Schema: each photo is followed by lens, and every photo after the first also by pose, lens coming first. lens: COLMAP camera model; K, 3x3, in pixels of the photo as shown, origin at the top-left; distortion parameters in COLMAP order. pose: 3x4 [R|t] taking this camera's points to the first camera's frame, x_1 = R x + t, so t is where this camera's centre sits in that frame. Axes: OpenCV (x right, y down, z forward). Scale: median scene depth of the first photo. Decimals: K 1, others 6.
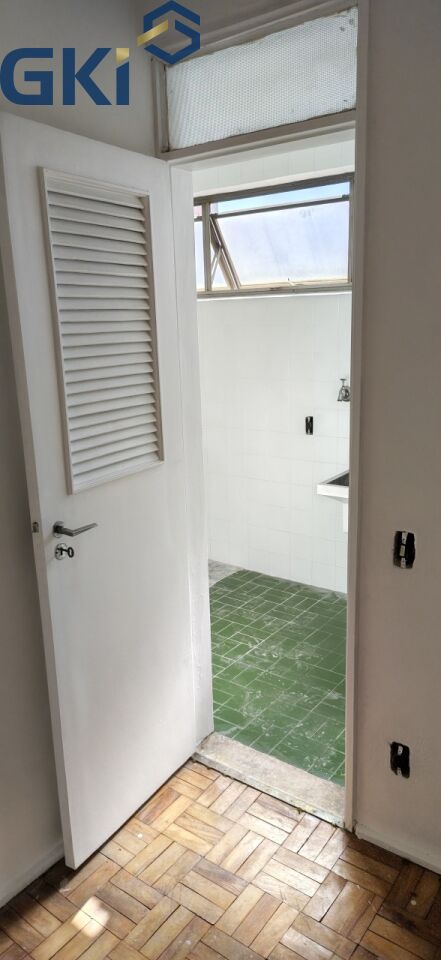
lens RADIAL K [[659.6, 0, 222.1], [0, 659.6, 479.6], [0, 0, 1]] dist [0.040020, 0.019519]
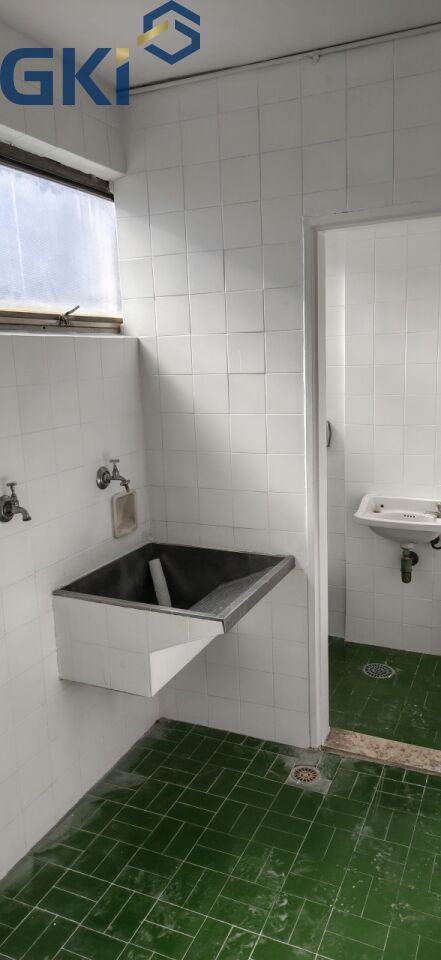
lens RADIAL K [[659.6, 0, 223.6], [0, 659.6, 481.7], [0, 0, 1]] dist [0.040020, 0.019519]
pose [[-0.208330, -0.158246, 0.965172, -0.459532], [0.248992, 0.945729, 0.208803, -0.264656], [-0.945834, 0.283820, -0.157621, 1.000138]]
